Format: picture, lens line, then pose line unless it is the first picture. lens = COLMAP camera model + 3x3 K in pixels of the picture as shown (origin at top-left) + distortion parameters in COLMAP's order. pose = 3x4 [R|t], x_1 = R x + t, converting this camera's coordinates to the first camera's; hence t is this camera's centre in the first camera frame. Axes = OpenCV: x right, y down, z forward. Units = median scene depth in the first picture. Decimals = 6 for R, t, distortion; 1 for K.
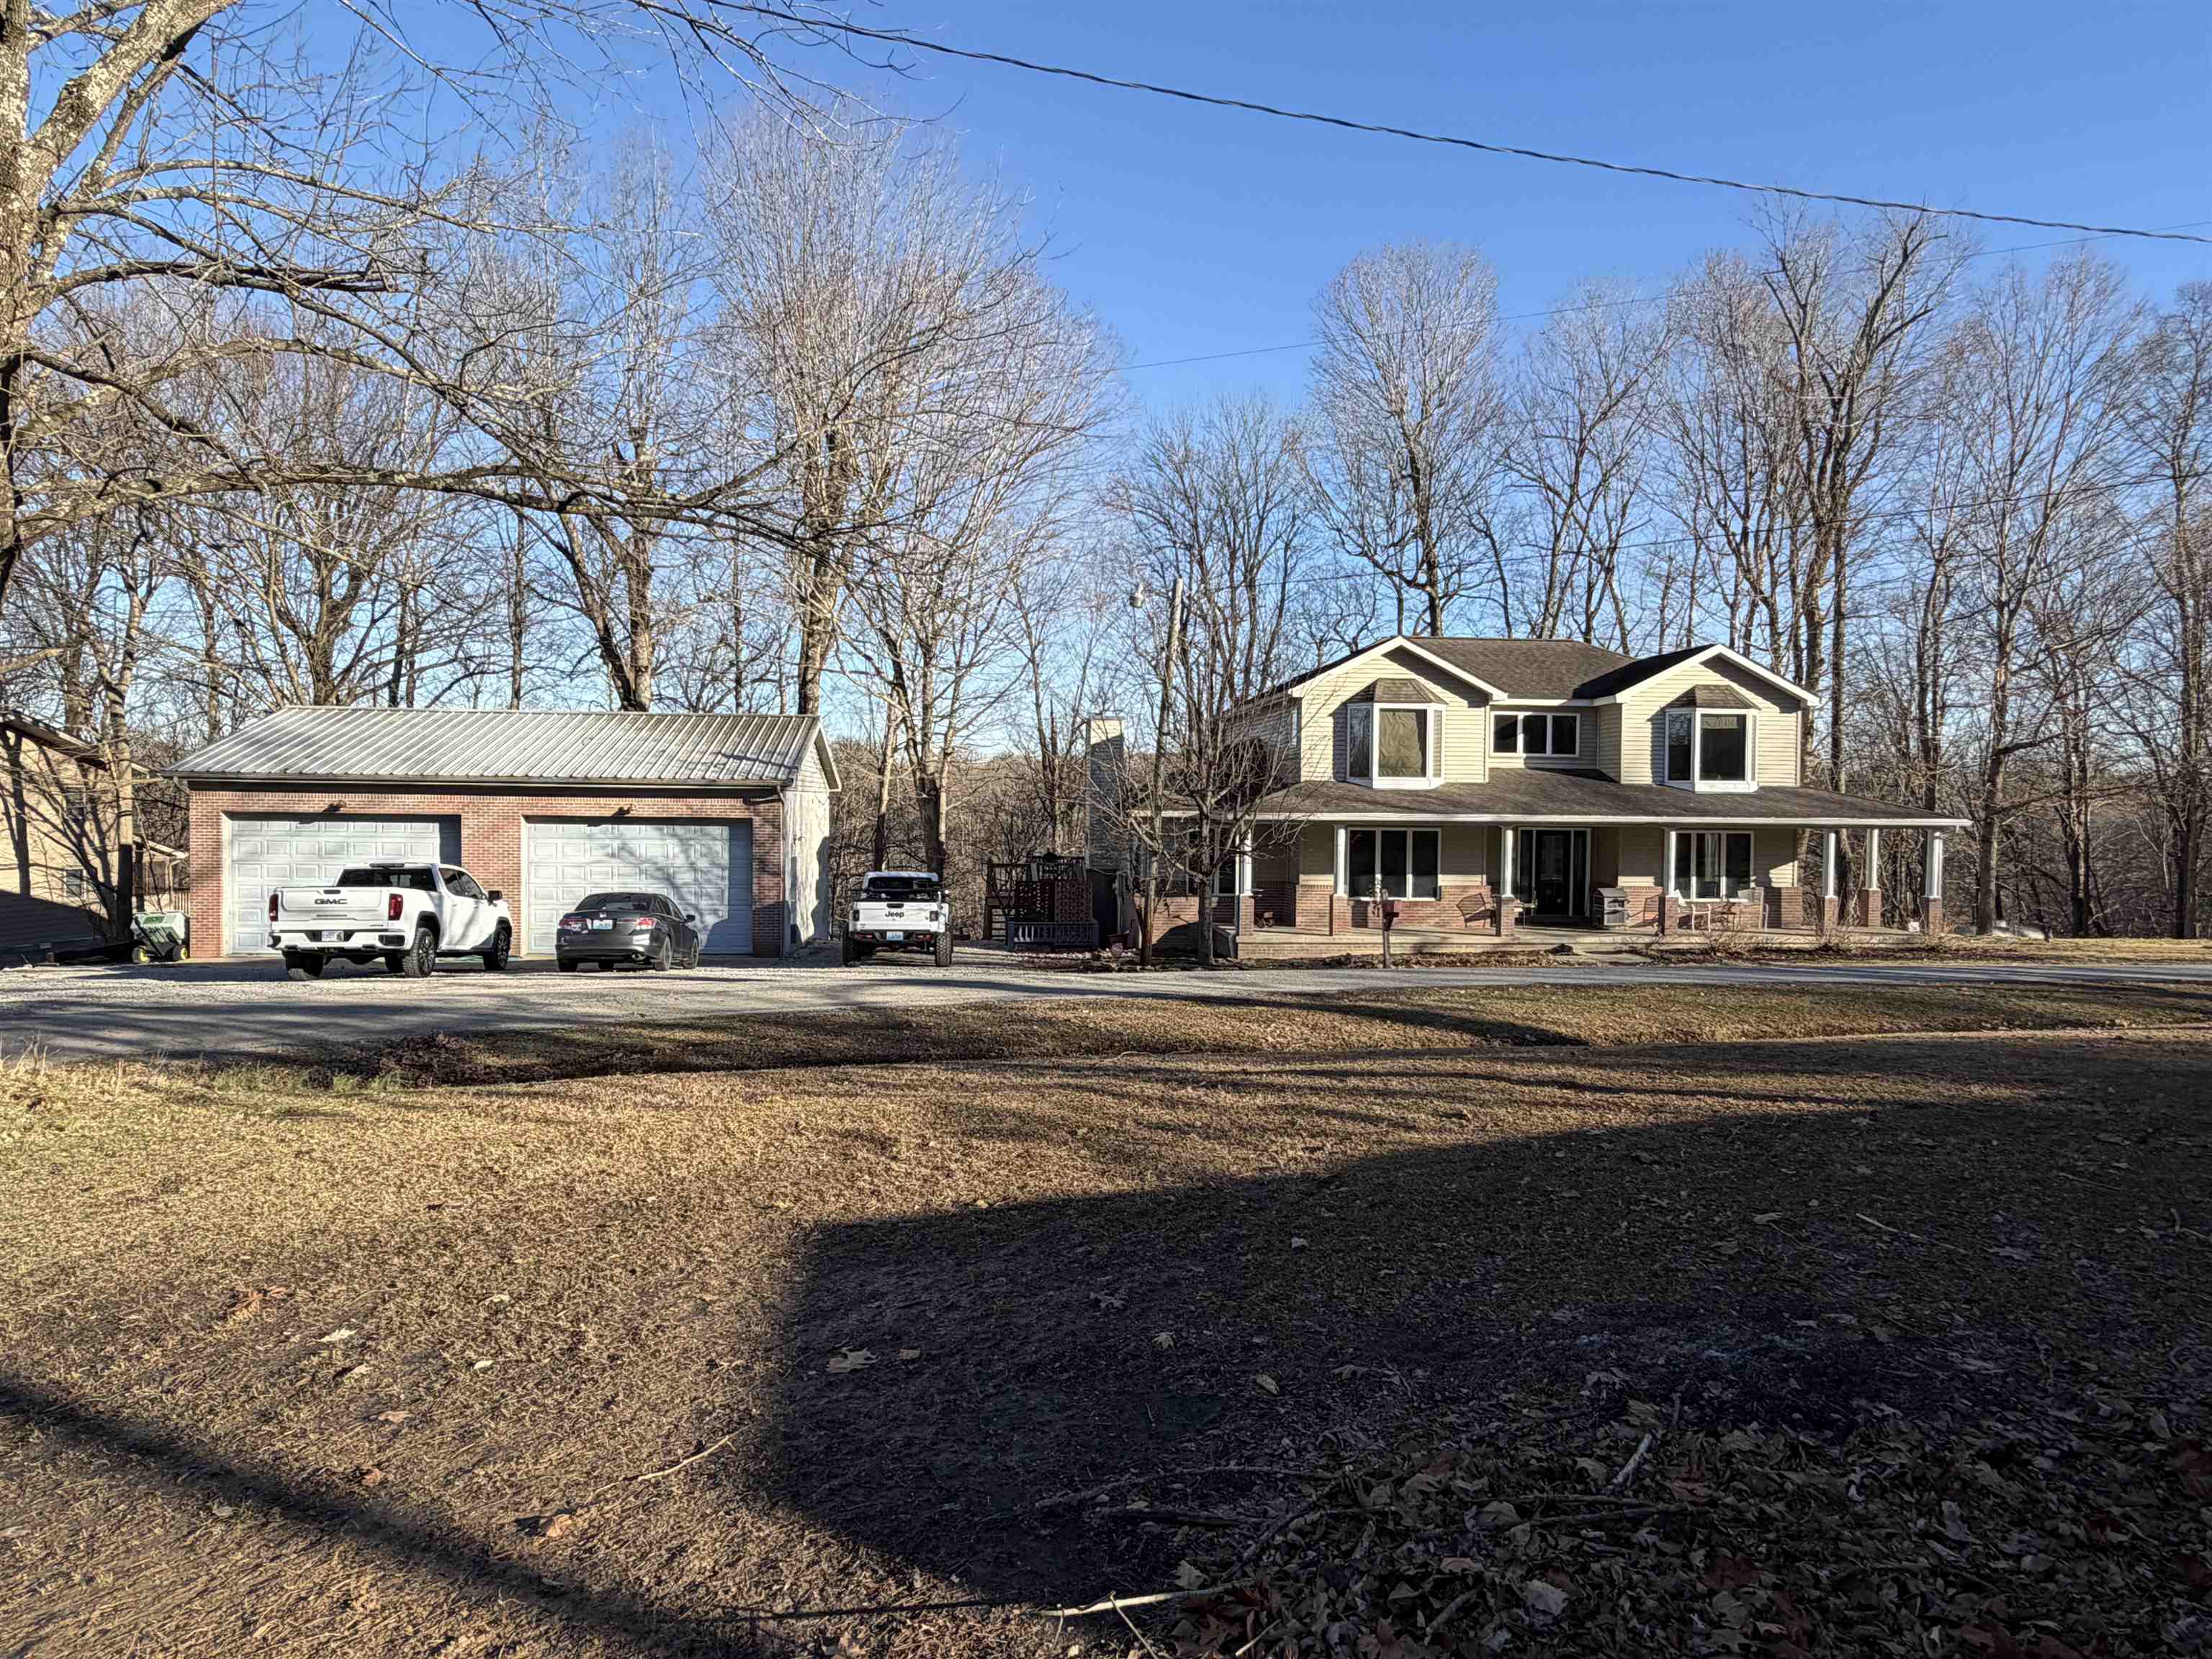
lens RADIAL K [[1208.4, 0, 1106.0], [0, 1208.4, 829.5], [0, 0, 1]] dist [-0.041047, 0.000279]
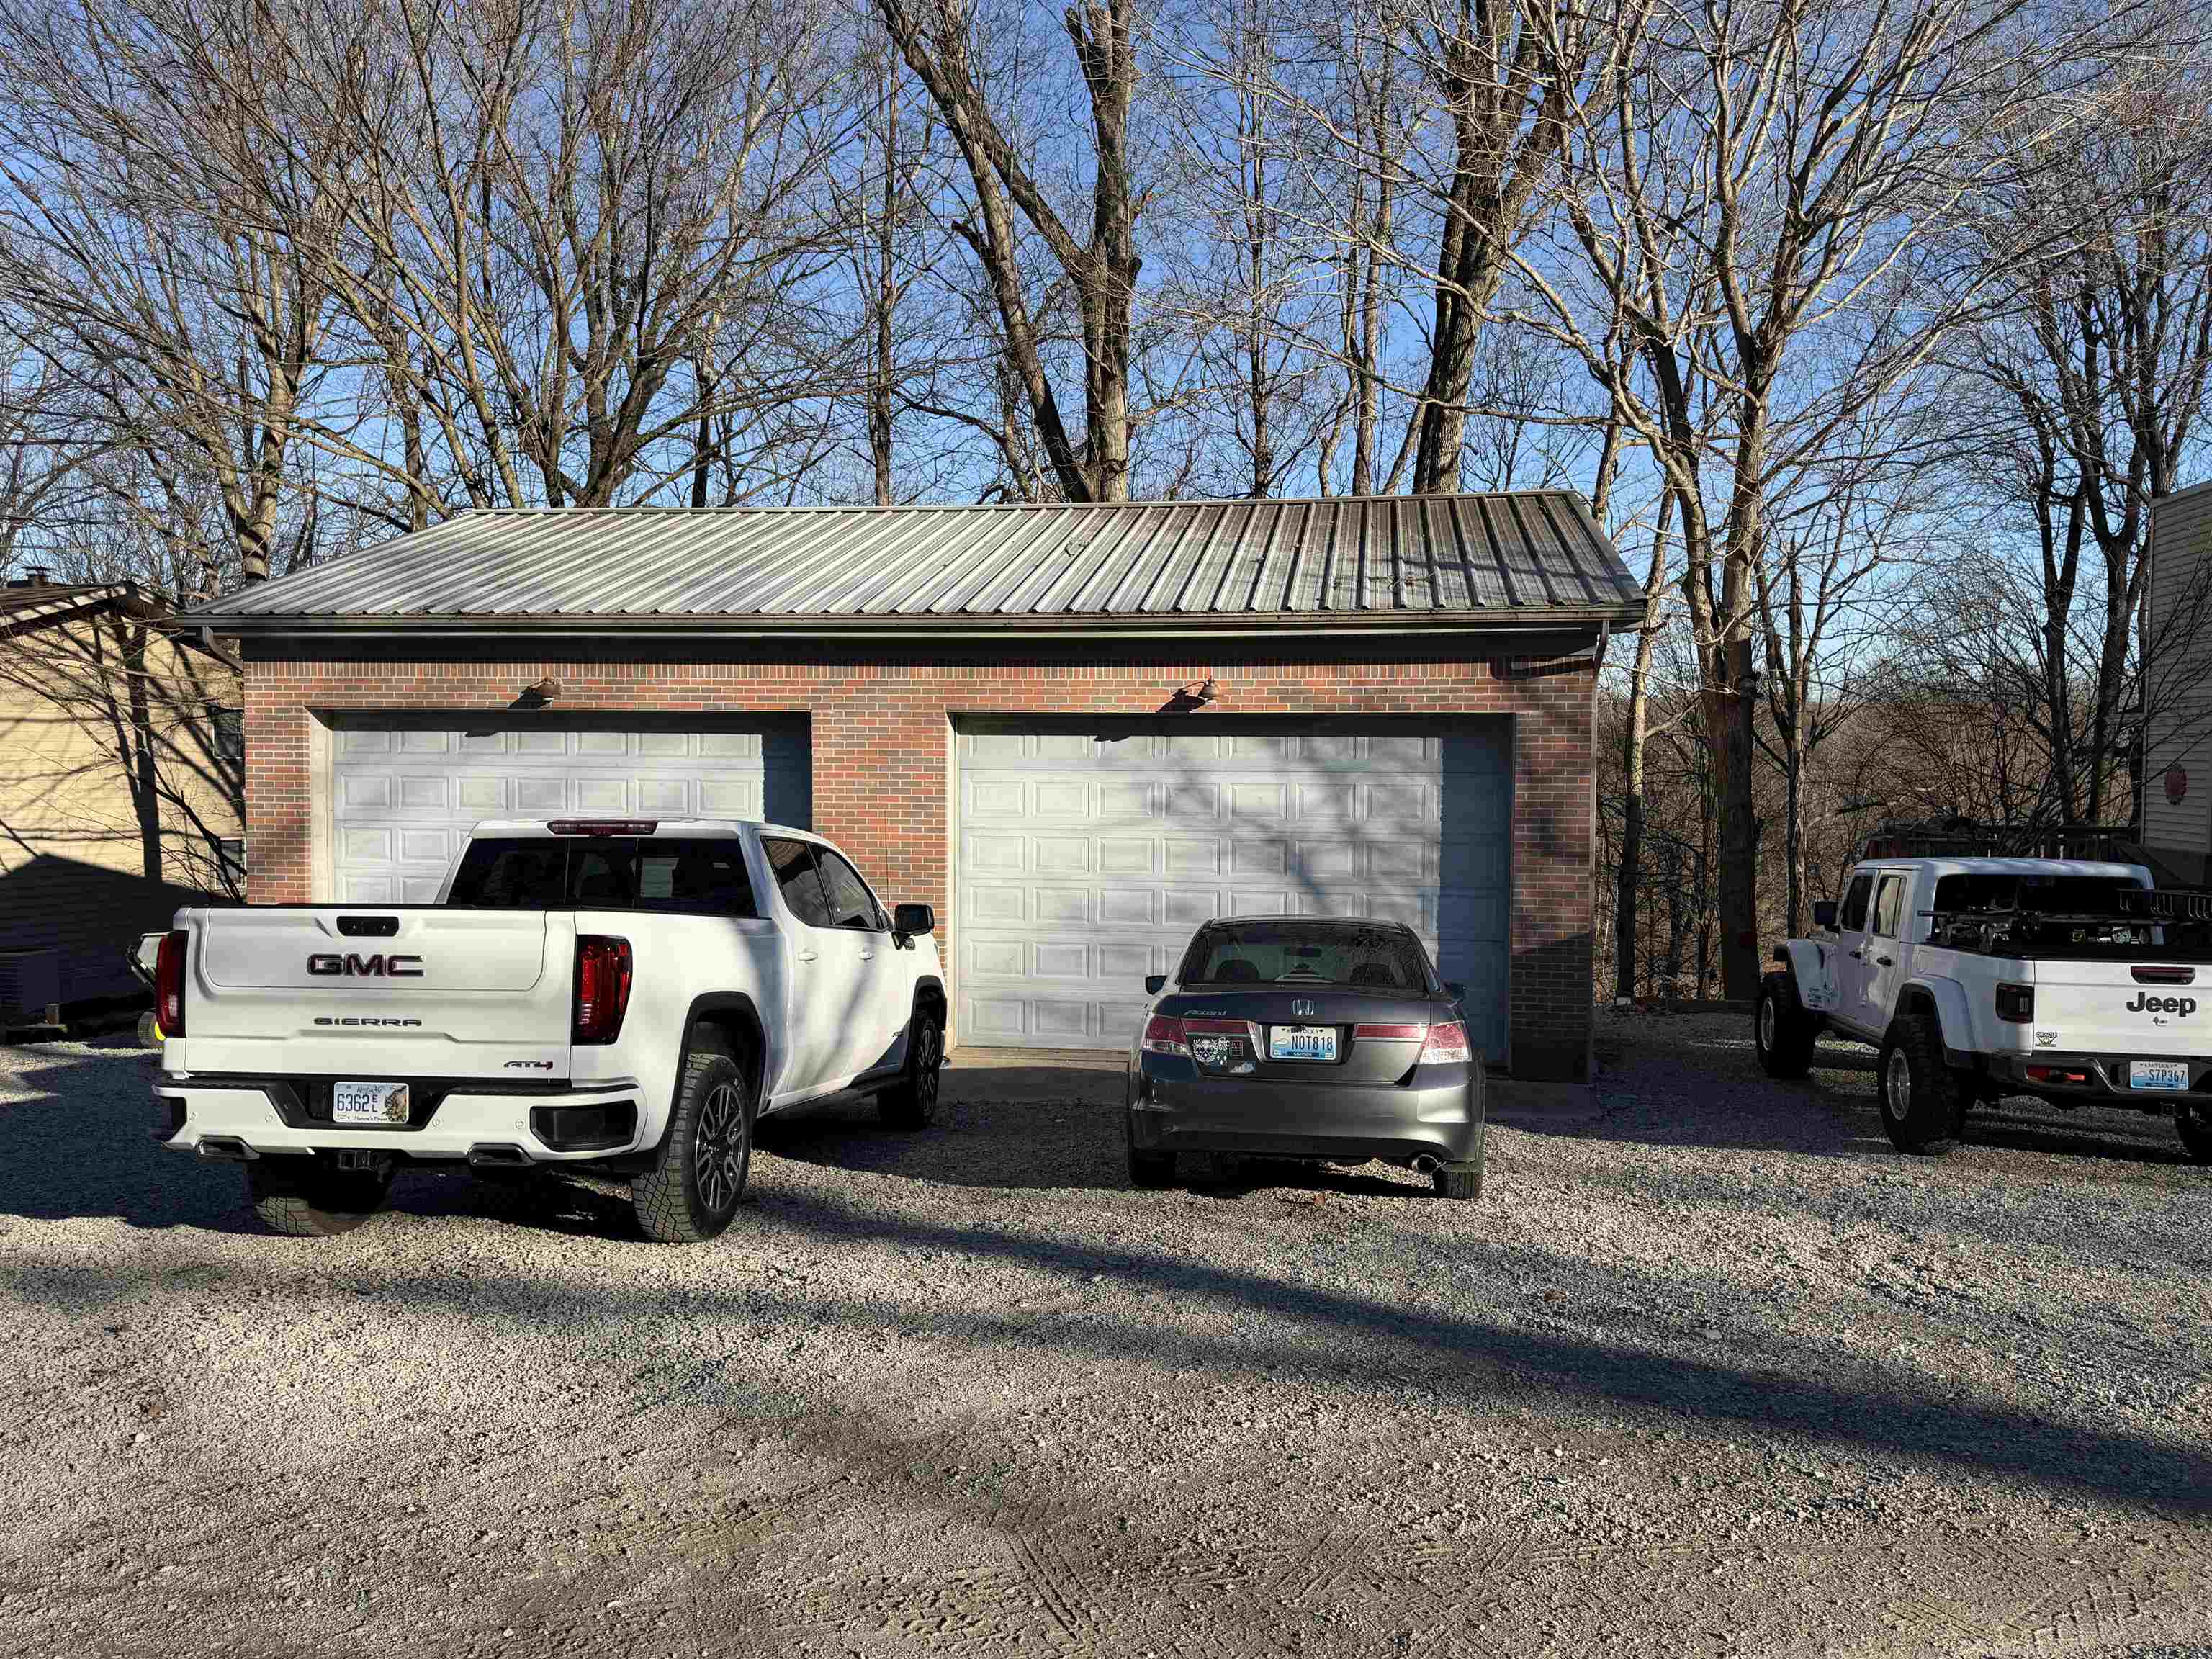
lens RADIAL K [[1634.7, 0, 1106.0], [0, 1634.7, 829.5], [0, 0, 1]] dist [0.009571, -0.011385]
pose [[0.953622, 0.005331, -0.300961, -0.280939], [0.001159, 0.999771, 0.021383, 0.017332], [0.301006, -0.020740, 0.953397, 0.505525]]
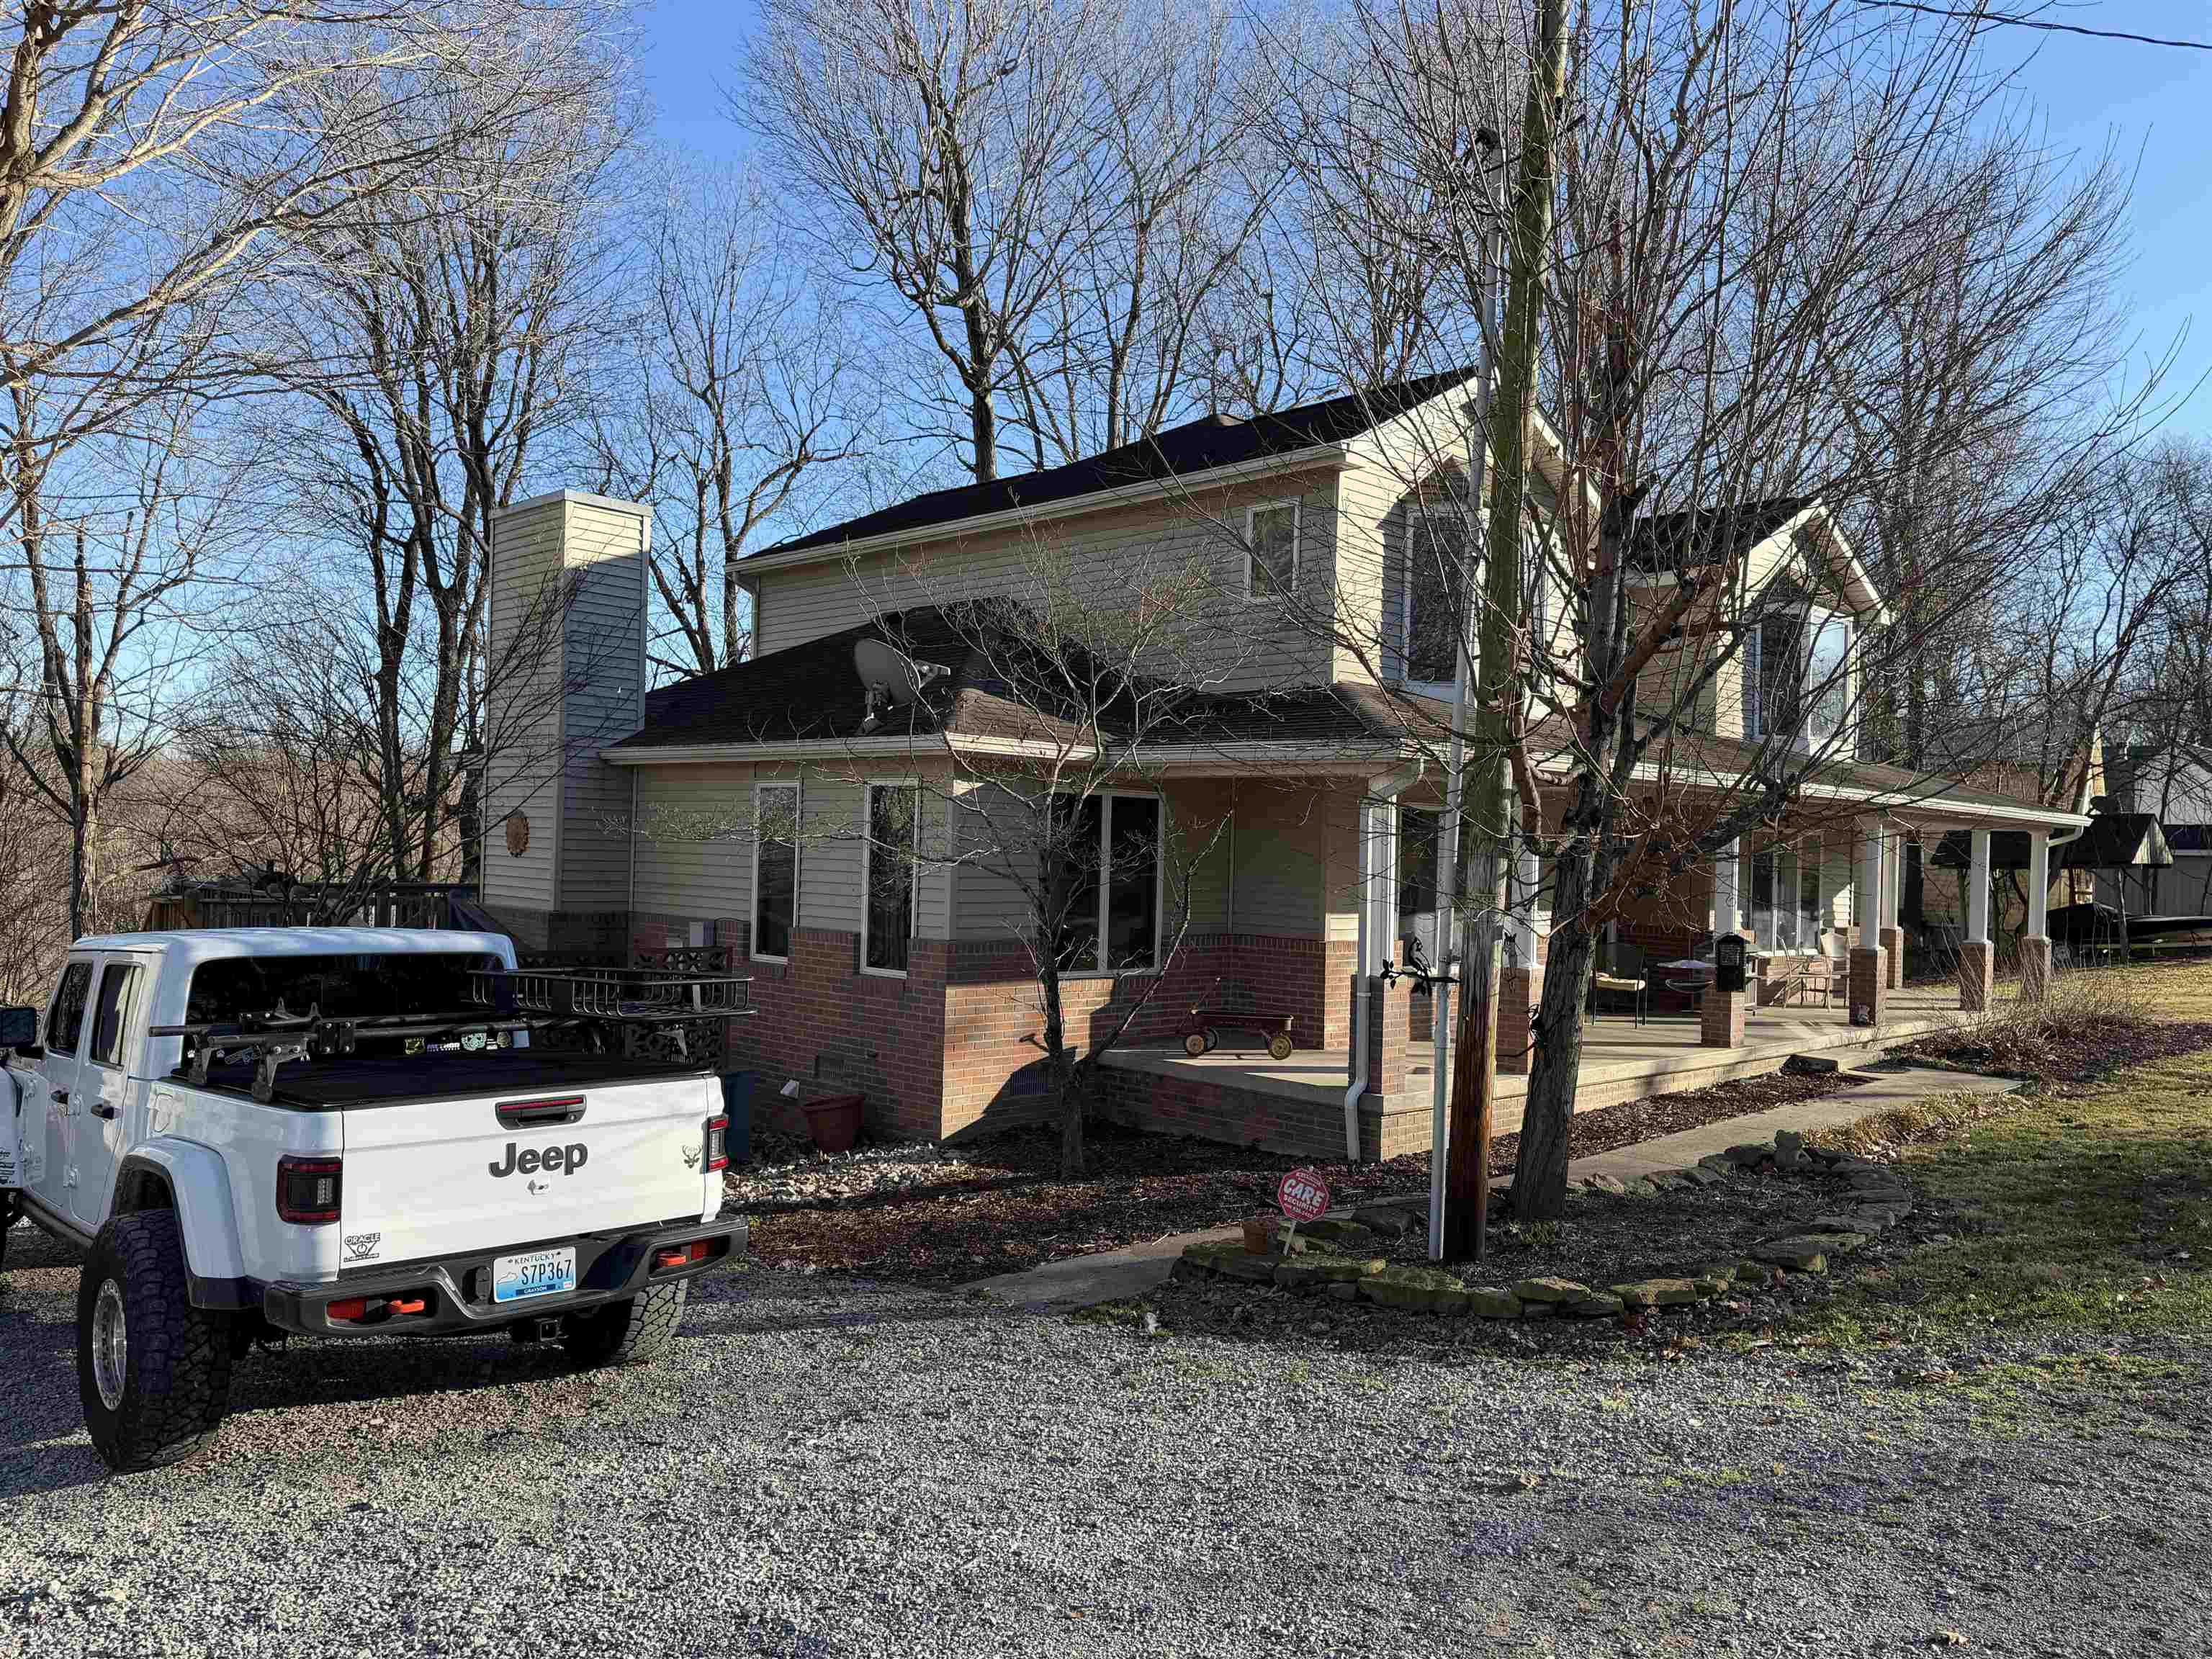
lens RADIAL K [[1634.7, 0, 1106.0], [0, 1634.7, 829.5], [0, 0, 1]] dist [0.009571, -0.011385]
pose [[0.806651, 0.016746, 0.590790, -0.236881], [-0.007316, 0.999805, -0.018349, 0.022225], [-0.590982, 0.010479, 0.806617, 0.697667]]
